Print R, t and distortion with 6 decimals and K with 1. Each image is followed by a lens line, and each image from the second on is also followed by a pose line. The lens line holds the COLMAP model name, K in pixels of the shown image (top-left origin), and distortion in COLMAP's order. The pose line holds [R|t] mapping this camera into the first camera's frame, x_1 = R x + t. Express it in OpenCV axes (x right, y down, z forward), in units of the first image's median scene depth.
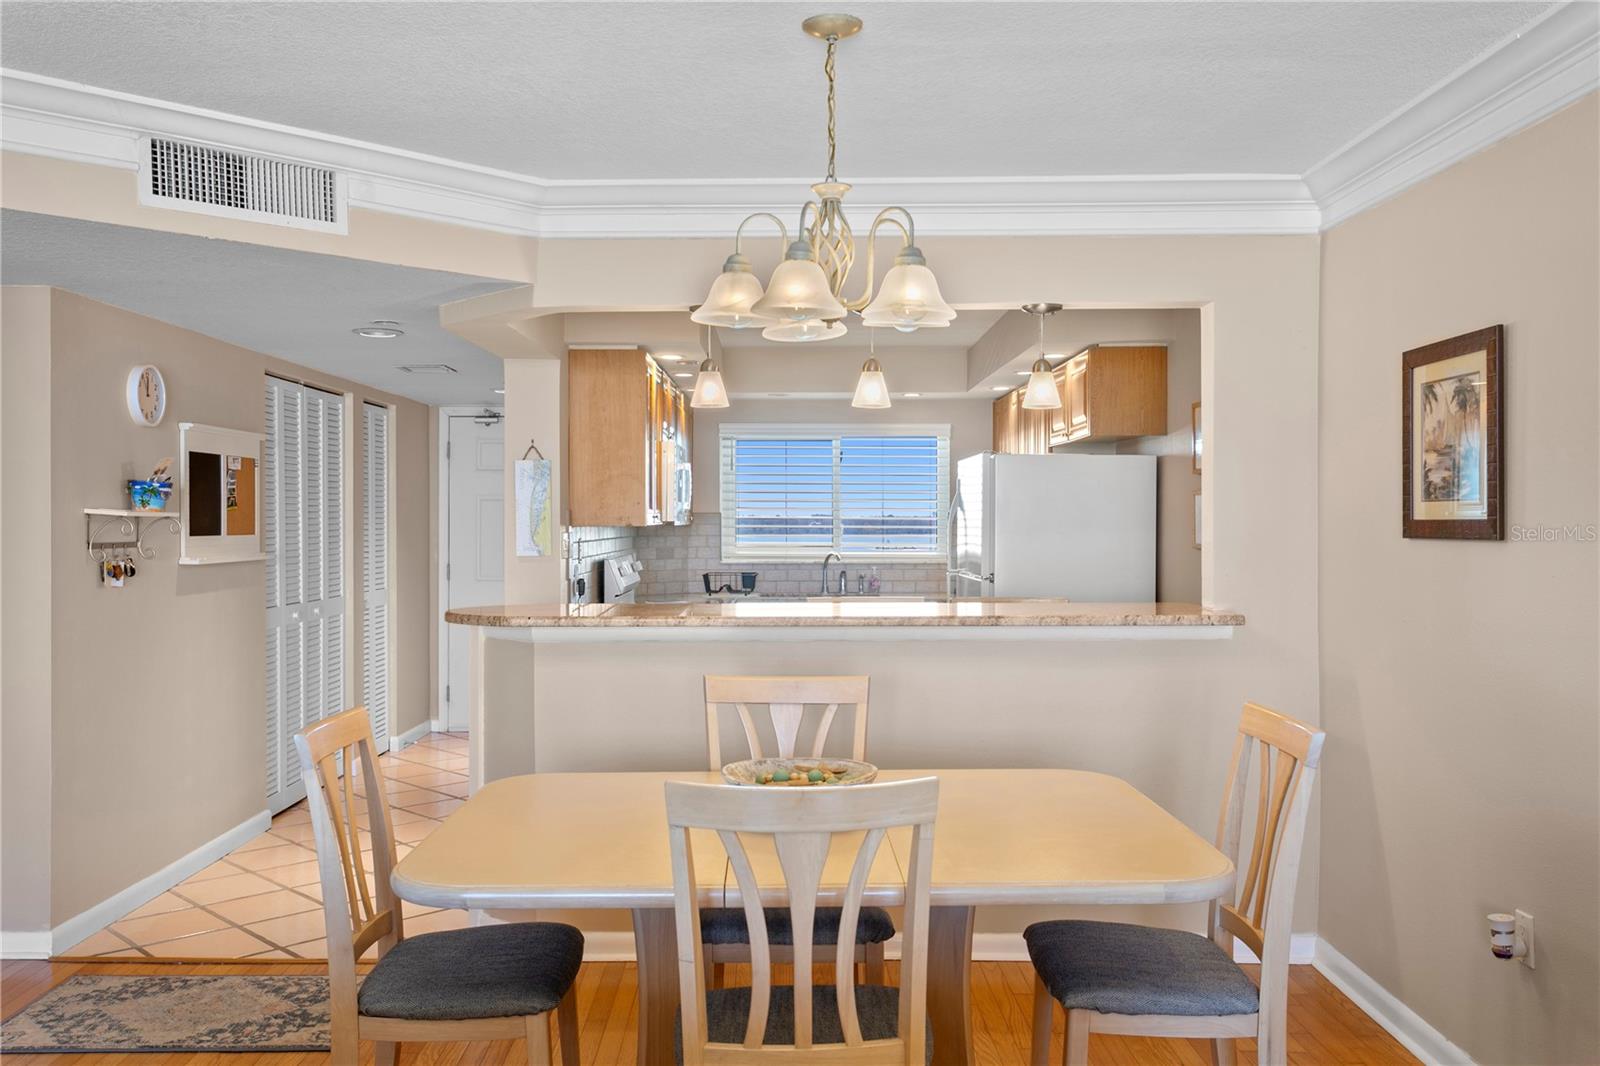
lens RADIAL K [[1361.0, 0, 769.5], [0, 1361.0, 527.1], [0, 0, 1]] dist [0.009352, 0.003451]
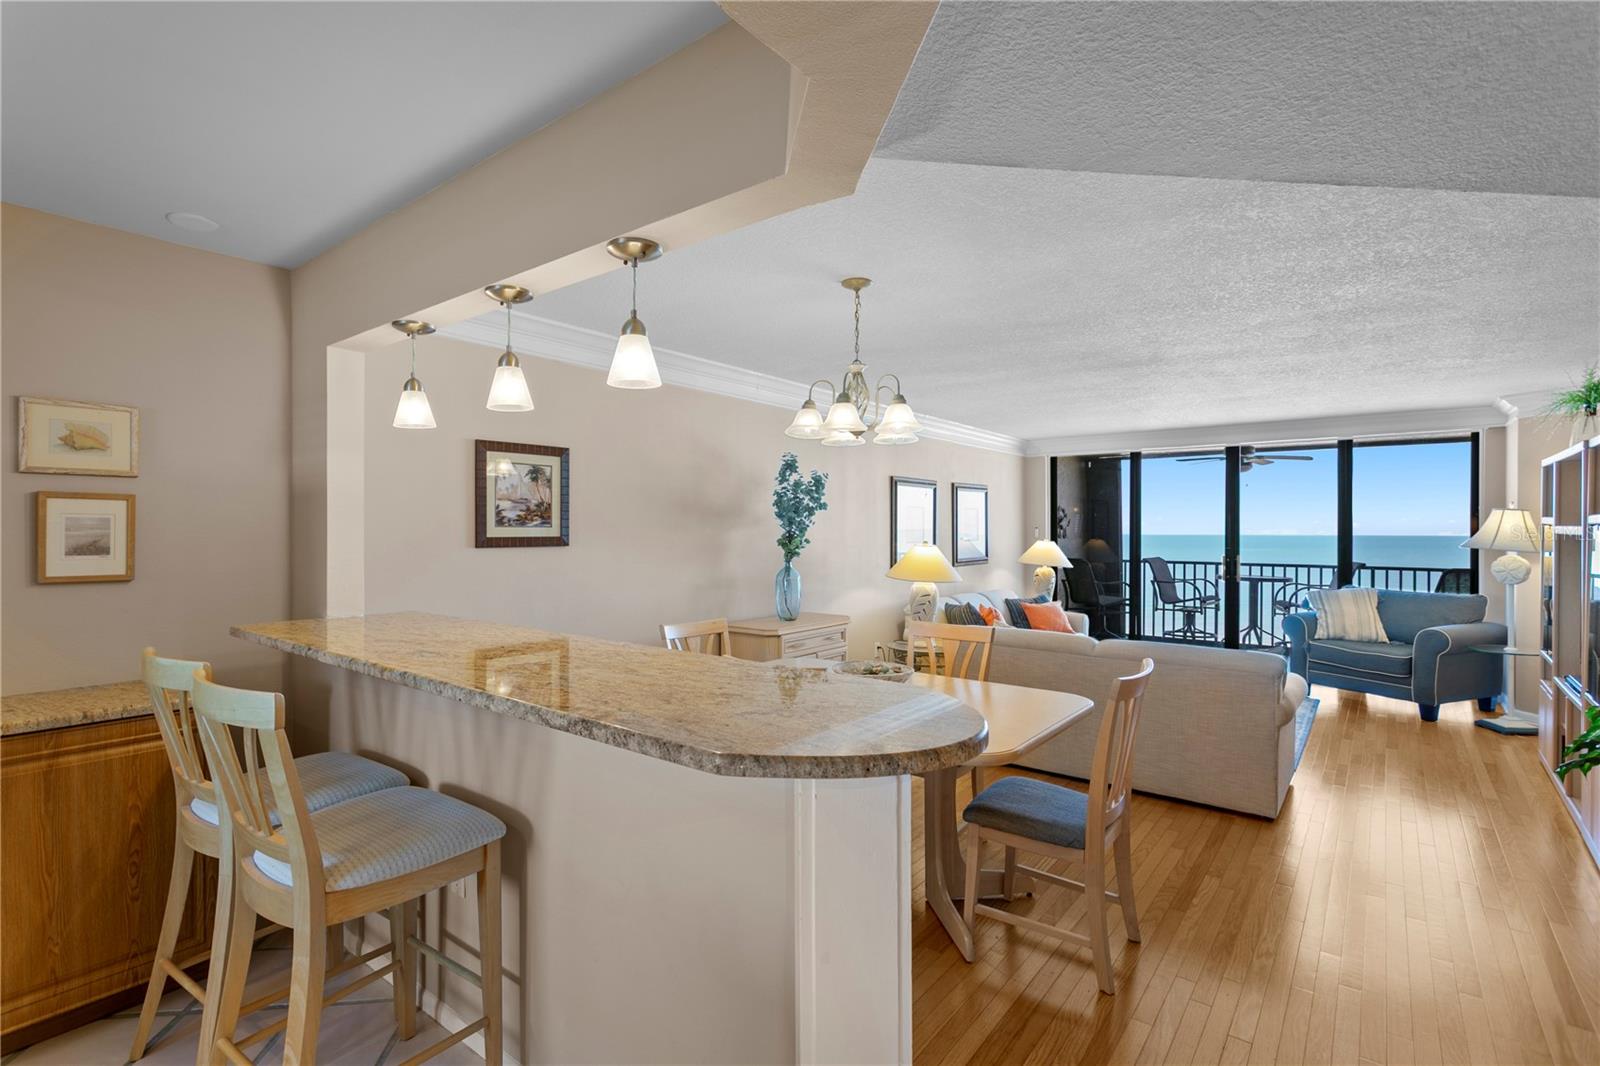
lens RADIAL K [[756.5, 0, 776.1], [0, 756.5, 534.3], [0, 0, 1]] dist [0.003355, 0.000611]
pose [[-0.787041, -0.003081, 0.616893, -0.245454], [0.002883, 0.999958, 0.008673, -0.009620], [-0.616894, 0.008604, -0.786999, 0.895468]]
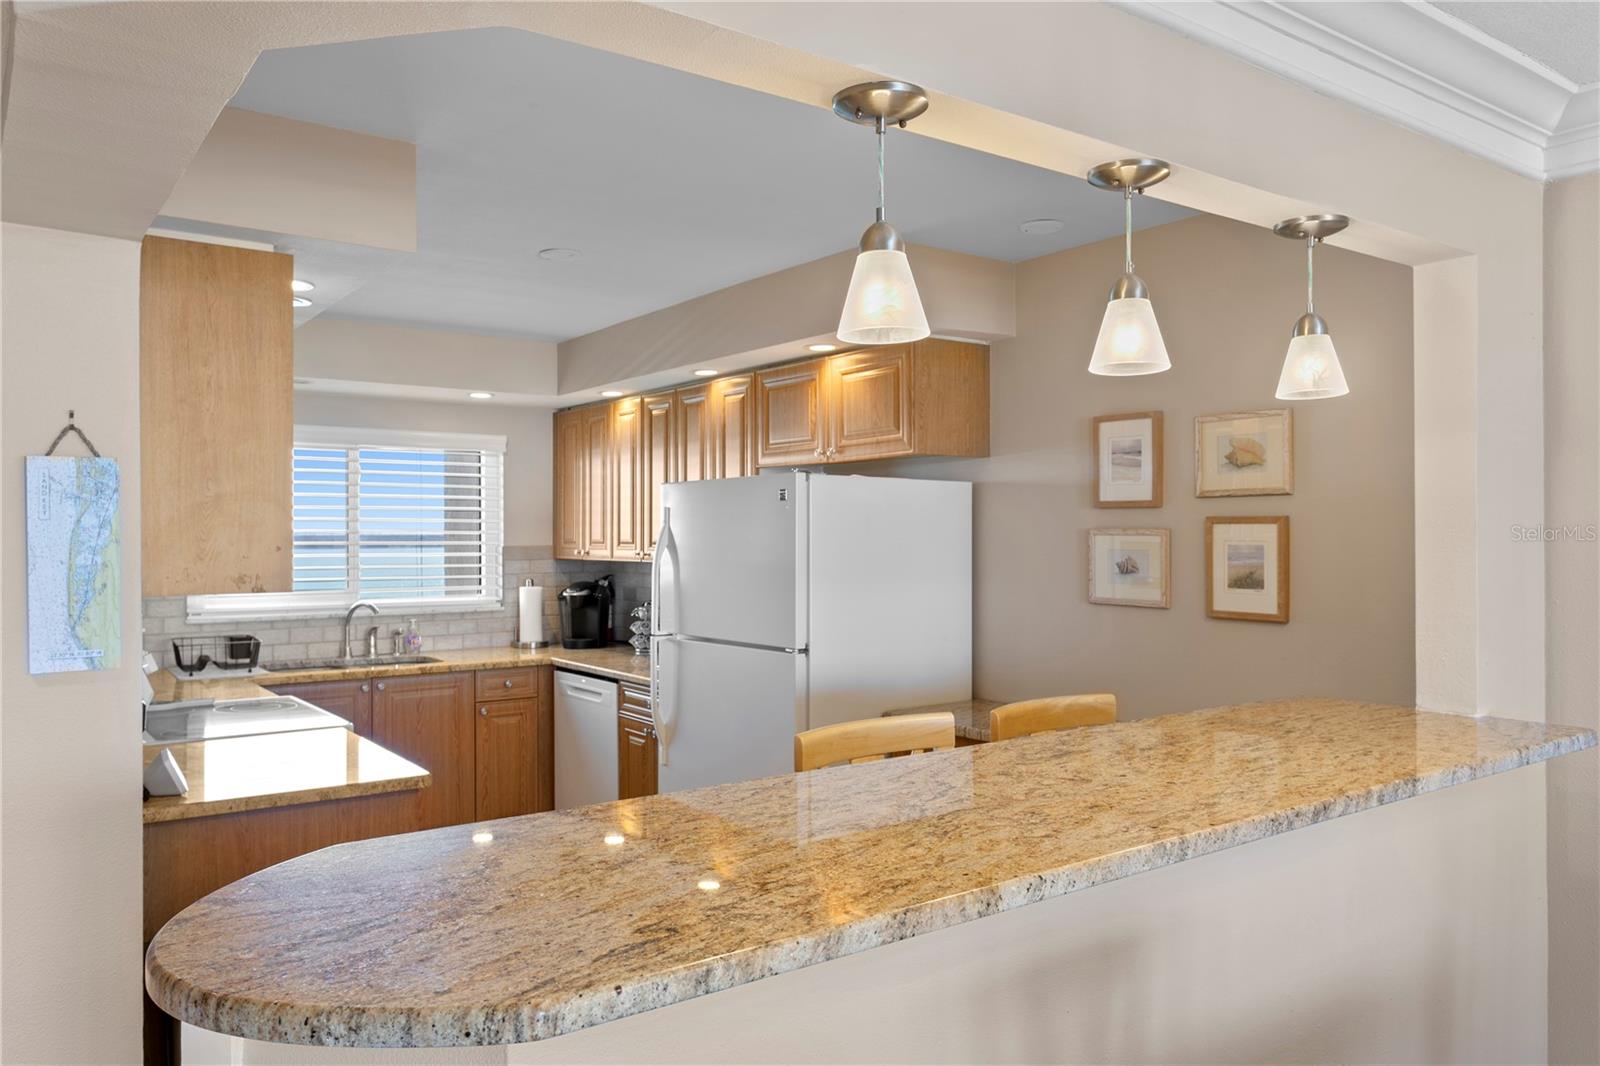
lens RADIAL K [[1137.6, 0, 765.4], [0, 1137.6, 526.3], [0, 0, 1]] dist [0.004016, 0.005904]
pose [[0.808306, 0.003225, 0.588754, -0.195350], [0.005407, 0.999902, -0.012900, -0.018810], [-0.588738, 0.013610, 0.808209, 0.521887]]
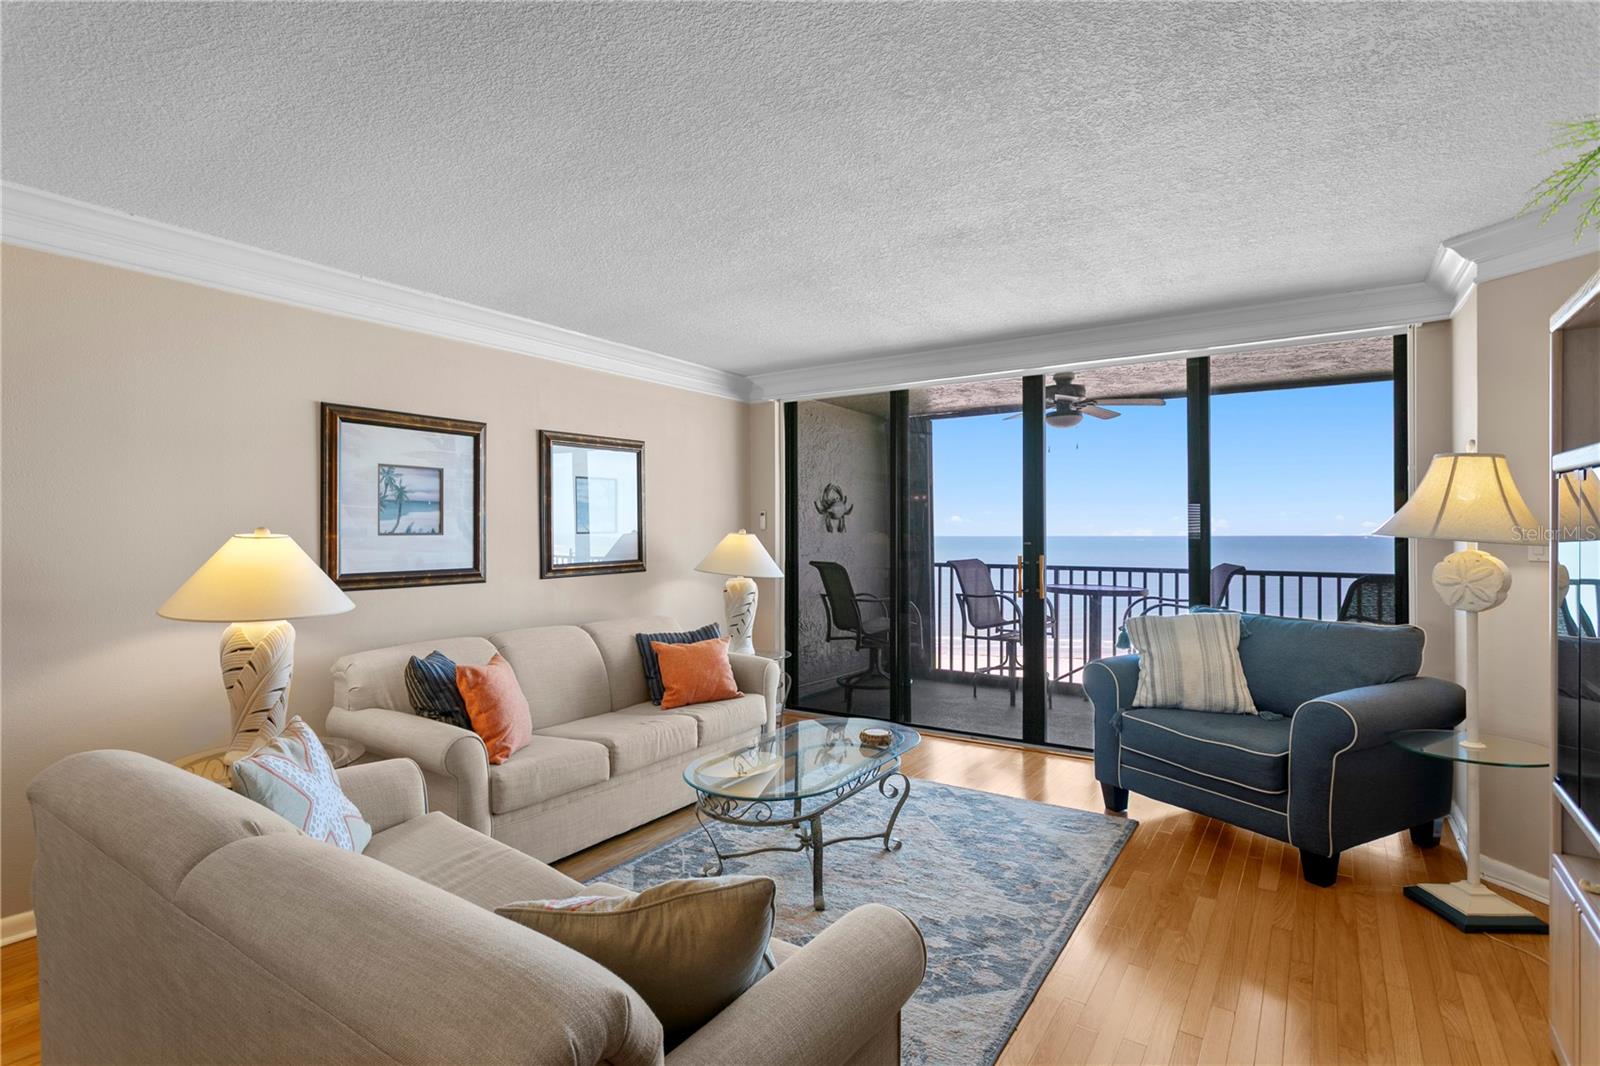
lens RADIAL K [[797.6, 0, 775.8], [0, 797.6, 529.8], [0, 0, 1]] dist [-0.005750, 0.000478]
pose [[-0.831510, 0.006393, 0.555473, -0.295930], [0.006919, 0.999975, -0.001152, 0.010961], [-0.555466, 0.002885, -0.831534, 0.273020]]
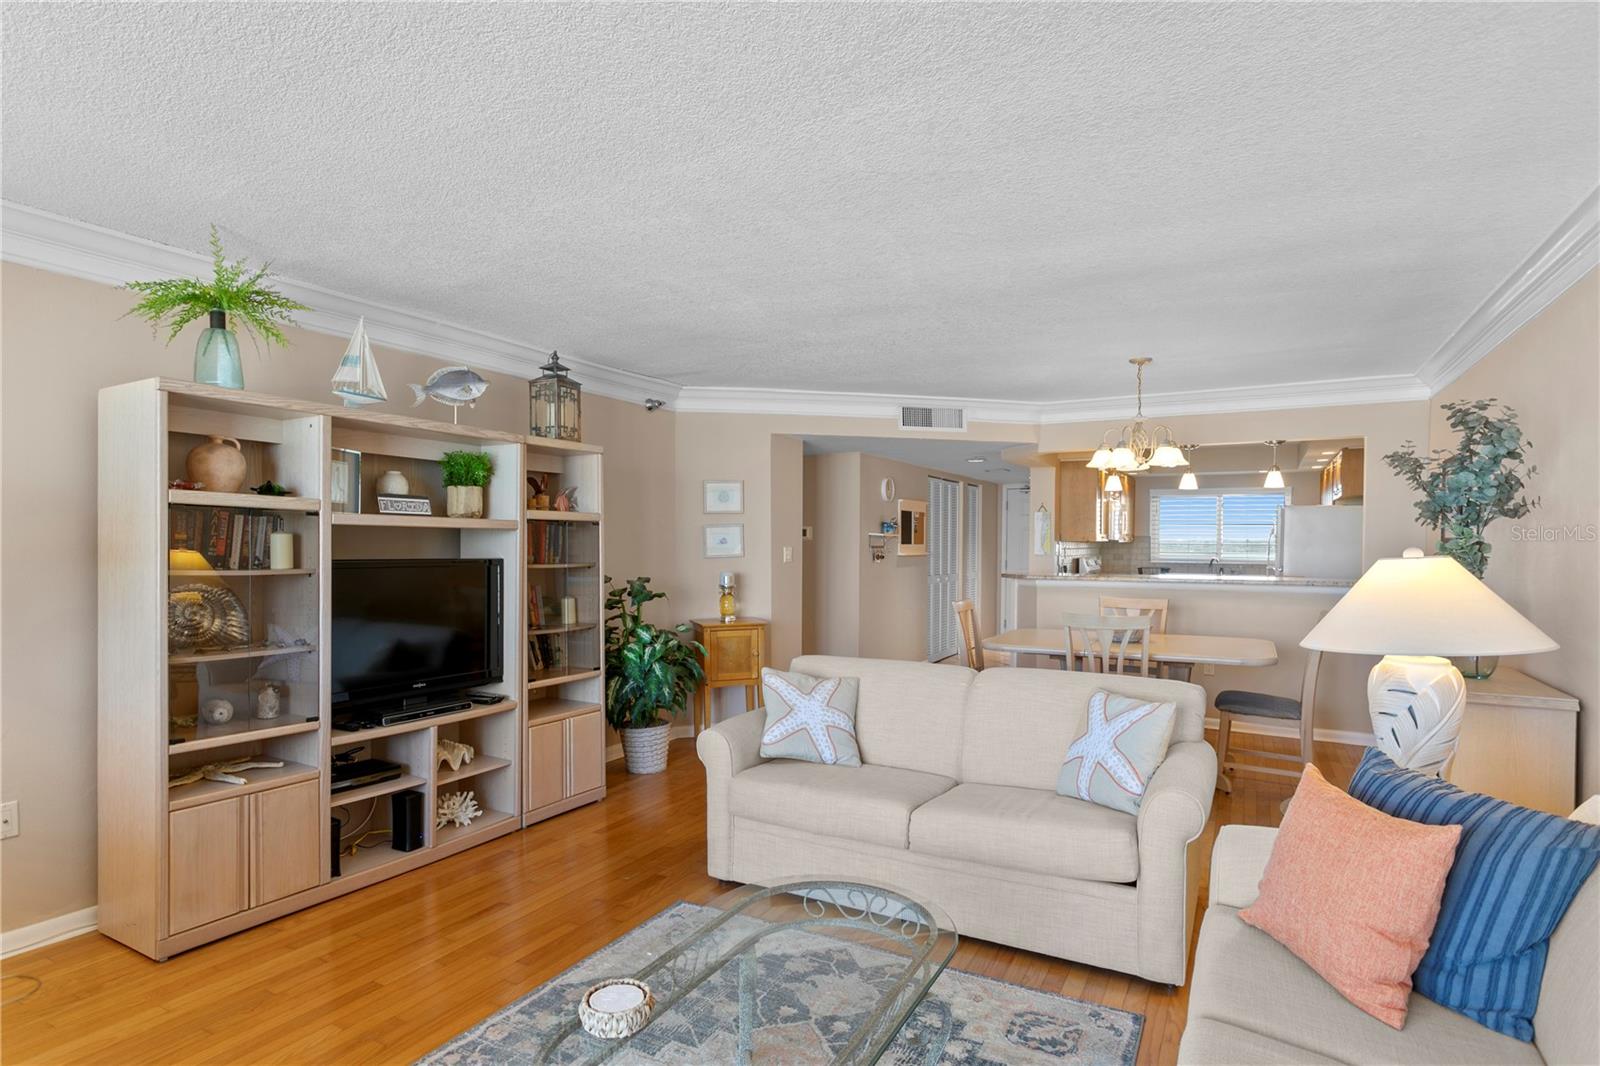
lens RADIAL K [[836.5, 0, 782.5], [0, 836.5, 554.0], [0, 0, 1]] dist [-0.003959, -0.000449]
pose [[0.878150, 0.013172, -0.478203, 0.103688], [-0.008783, 0.999896, 0.011414, 0.007888], [0.478304, -0.005823, 0.878175, -0.395455]]
